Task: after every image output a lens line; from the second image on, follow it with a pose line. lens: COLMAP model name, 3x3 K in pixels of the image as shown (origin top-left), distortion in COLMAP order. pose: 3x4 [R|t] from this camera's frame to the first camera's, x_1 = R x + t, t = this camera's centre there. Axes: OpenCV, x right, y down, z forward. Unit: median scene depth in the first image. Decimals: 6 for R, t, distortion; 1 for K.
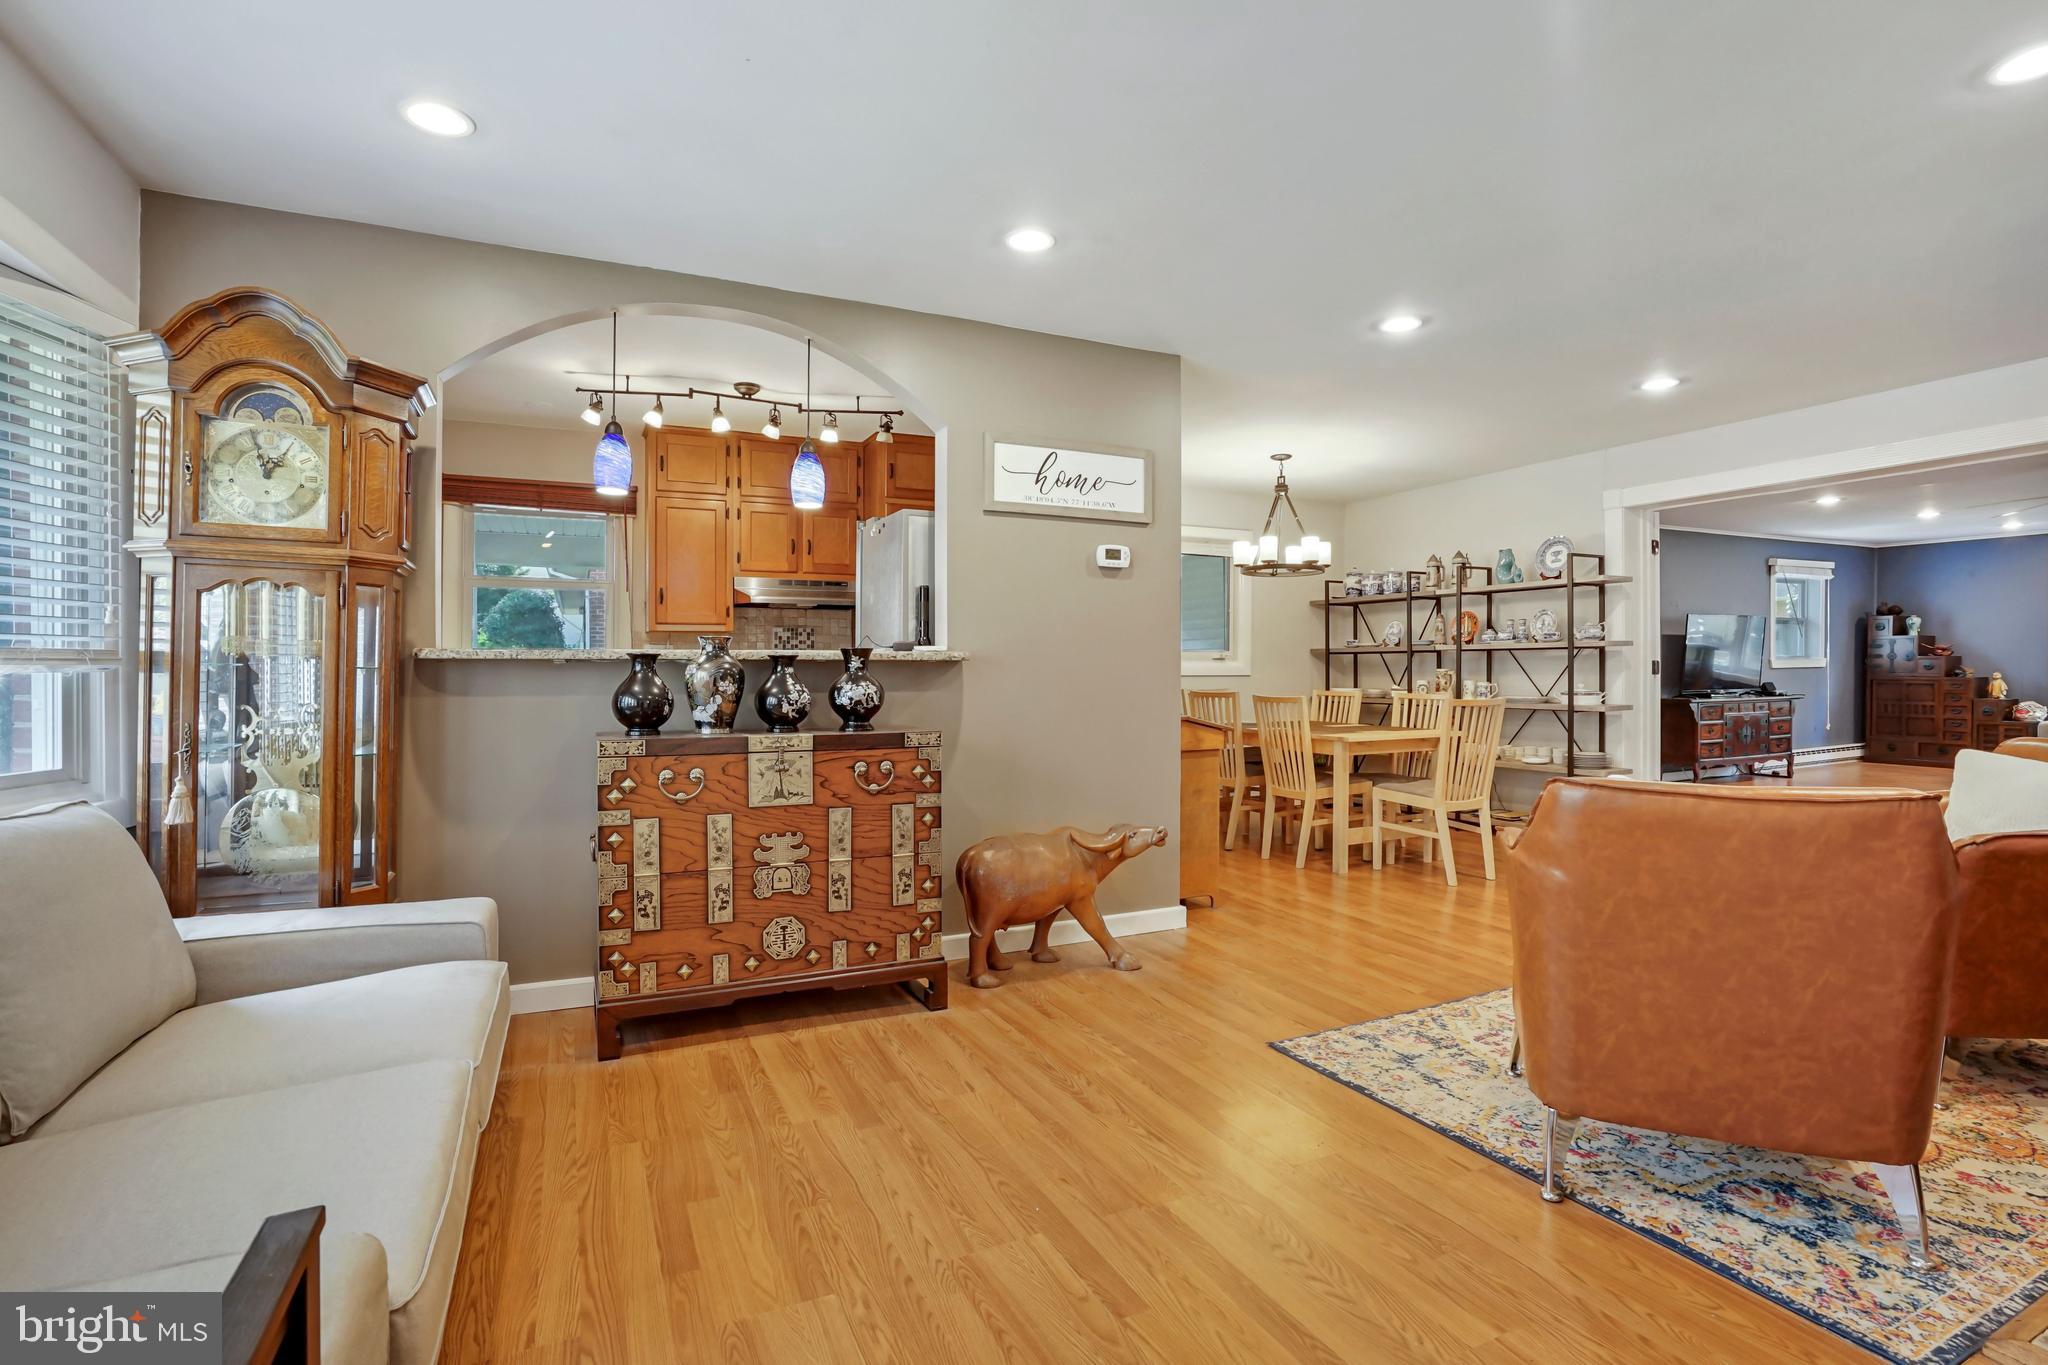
lens RADIAL K [[955.7, 0, 1029.0], [0, 955.7, 669.0], [0, 0, 1]] dist [-0.060821, 0.027265]
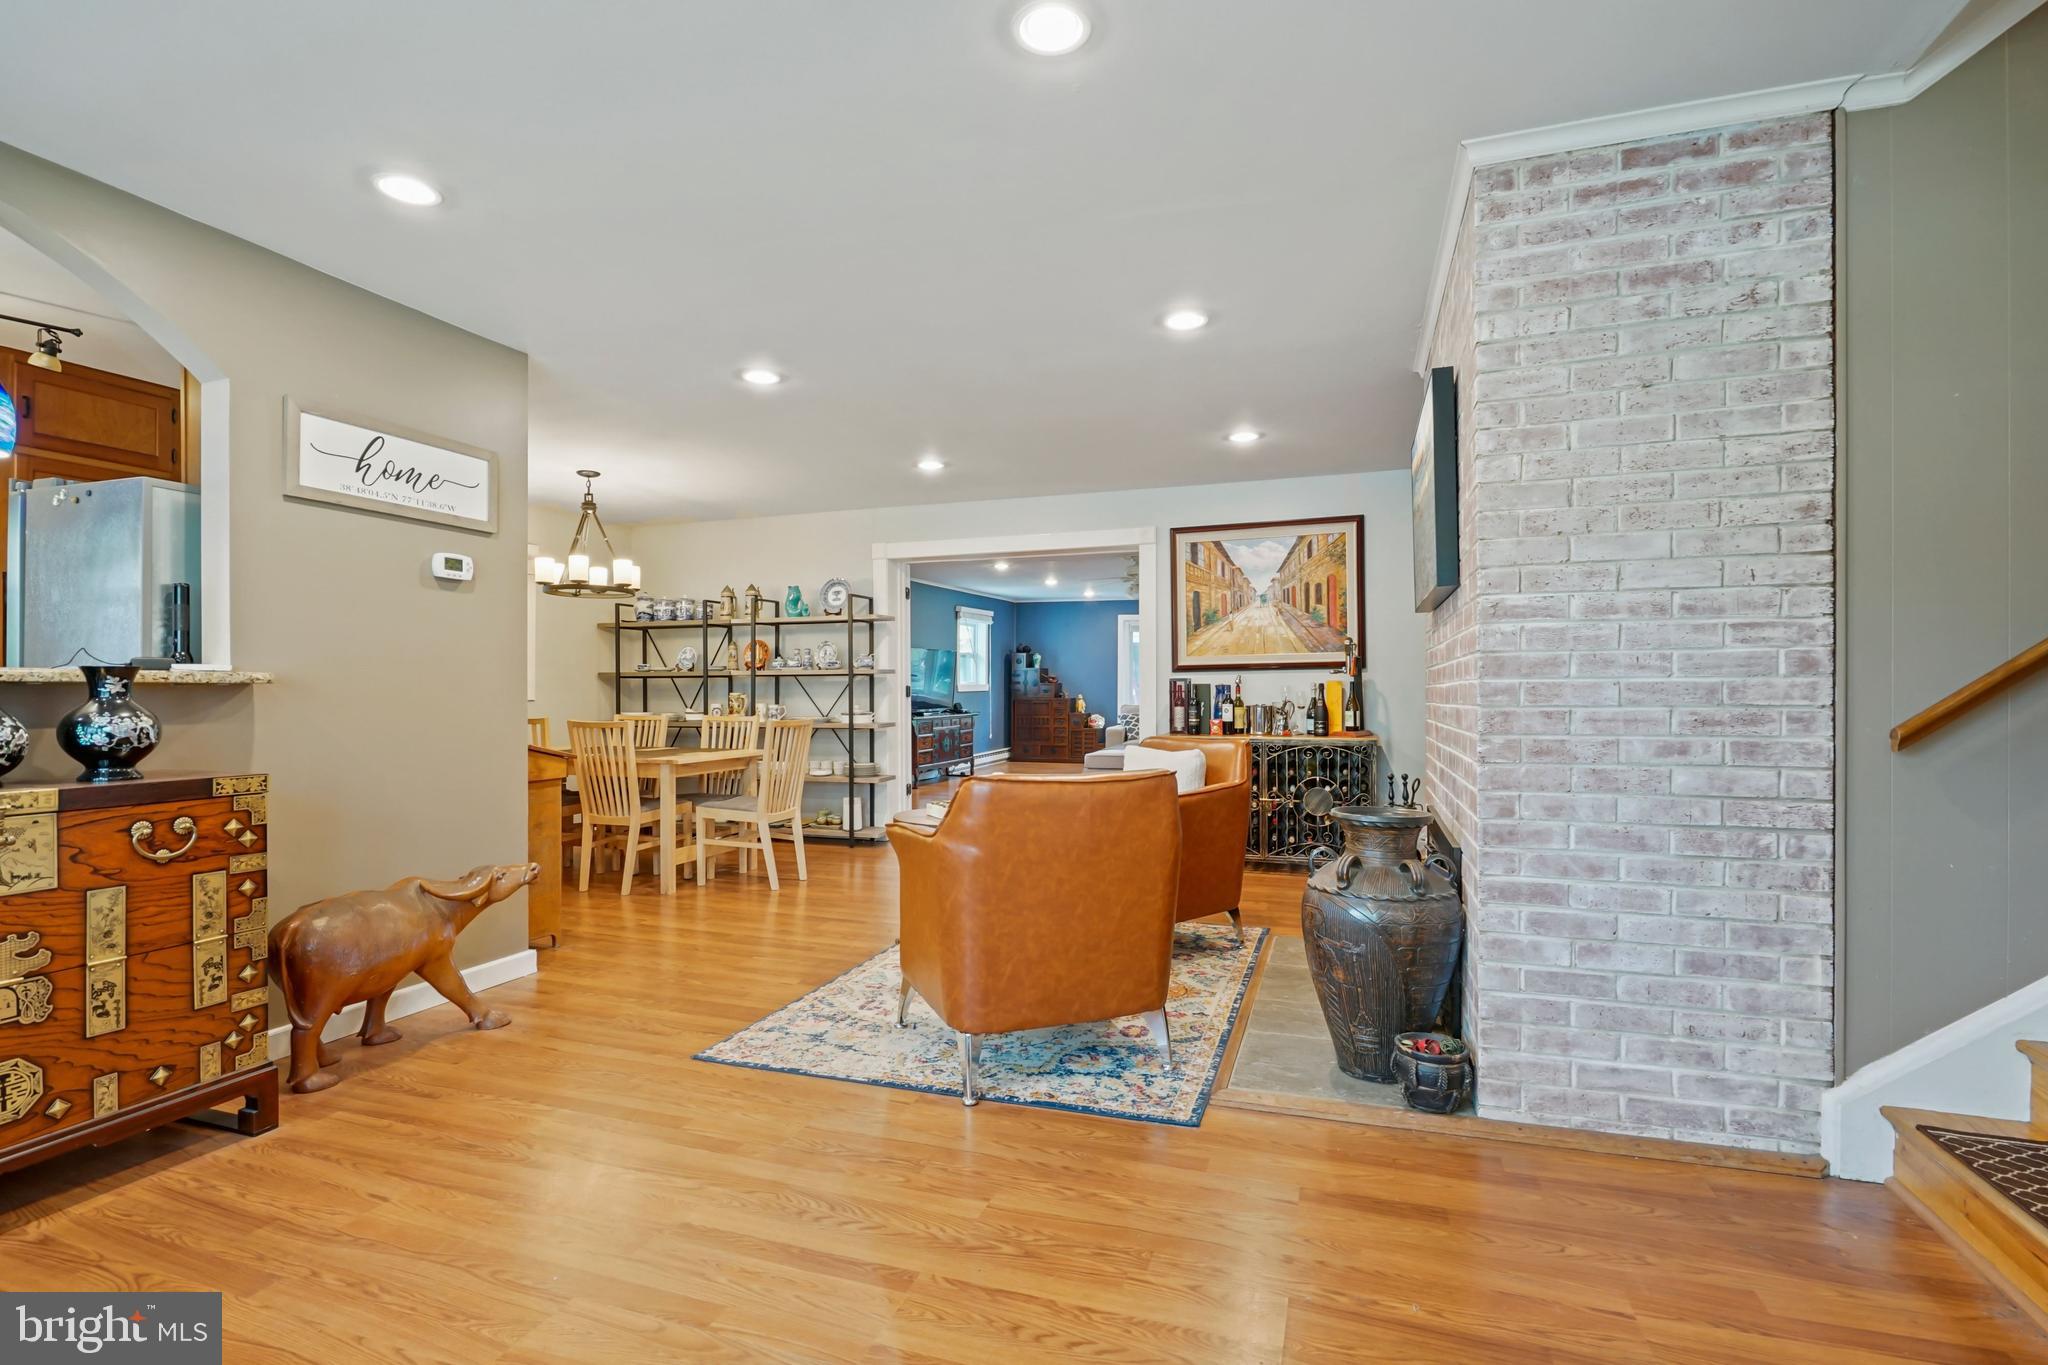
lens RADIAL K [[955.7, 0, 1024.0], [0, 955.7, 682.5], [0, 0, 1]] dist [-0.001023, 0.000956]
pose [[0.710895, 0.006204, 0.703271, -0.179977], [0.001194, 0.999949, -0.010027, -0.001140], [-0.703297, 0.007968, 0.710852, -0.000218]]
